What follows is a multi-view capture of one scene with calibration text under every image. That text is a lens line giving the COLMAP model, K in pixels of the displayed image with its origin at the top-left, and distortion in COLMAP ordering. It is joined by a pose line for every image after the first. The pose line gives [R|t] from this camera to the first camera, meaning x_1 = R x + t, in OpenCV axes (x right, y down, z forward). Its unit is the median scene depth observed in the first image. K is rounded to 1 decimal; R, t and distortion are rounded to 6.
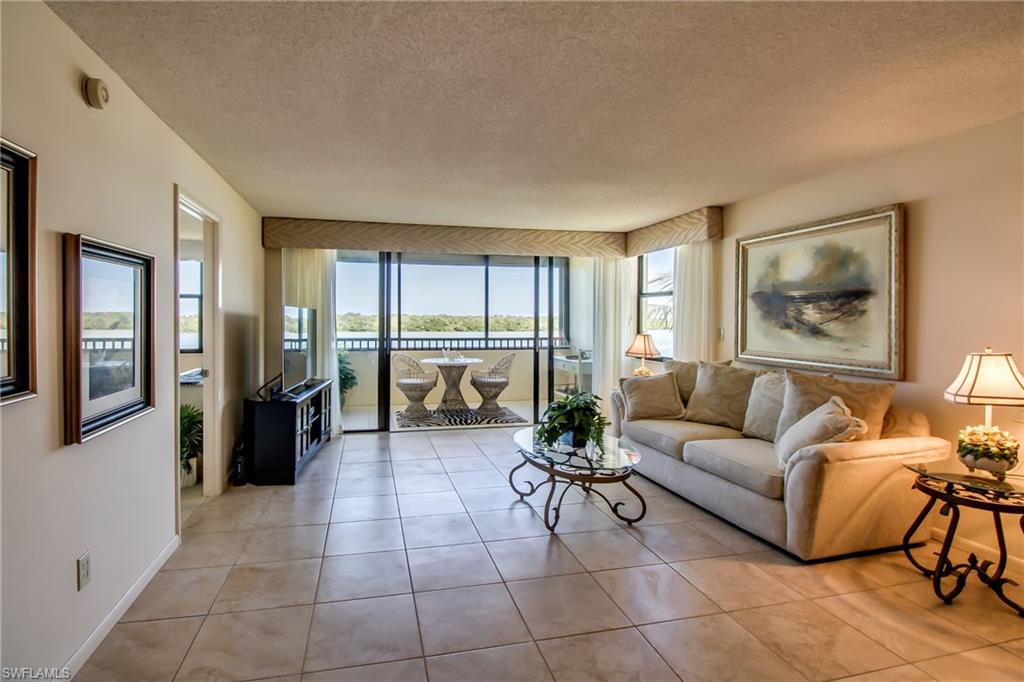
lens RADIAL K [[475.8, 0, 484.0], [0, 475.8, 322.7], [0, 0, 1]] dist [-0.002540, -0.001432]
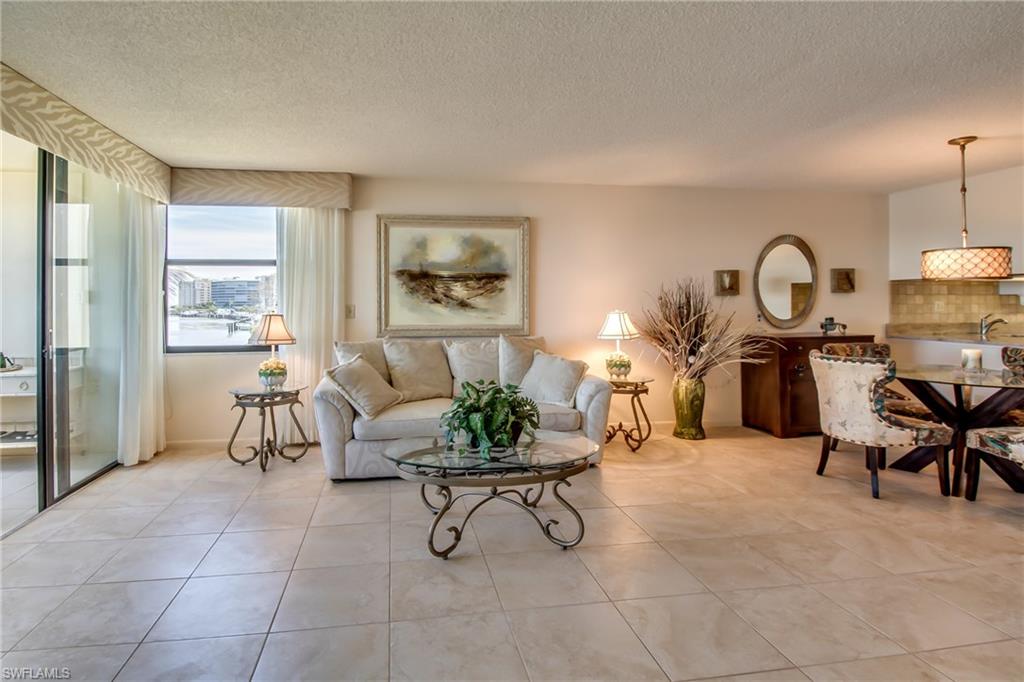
lens RADIAL K [[475.8, 0, 480.4], [0, 475.8, 300.8], [0, 0, 1]] dist [-0.002540, -0.001432]
pose [[0.121648, 0.003368, 0.992568, -0.519000], [0.011491, 0.999922, -0.004801, 0.014006], [-0.992507, 0.011990, 0.121599, 0.791857]]
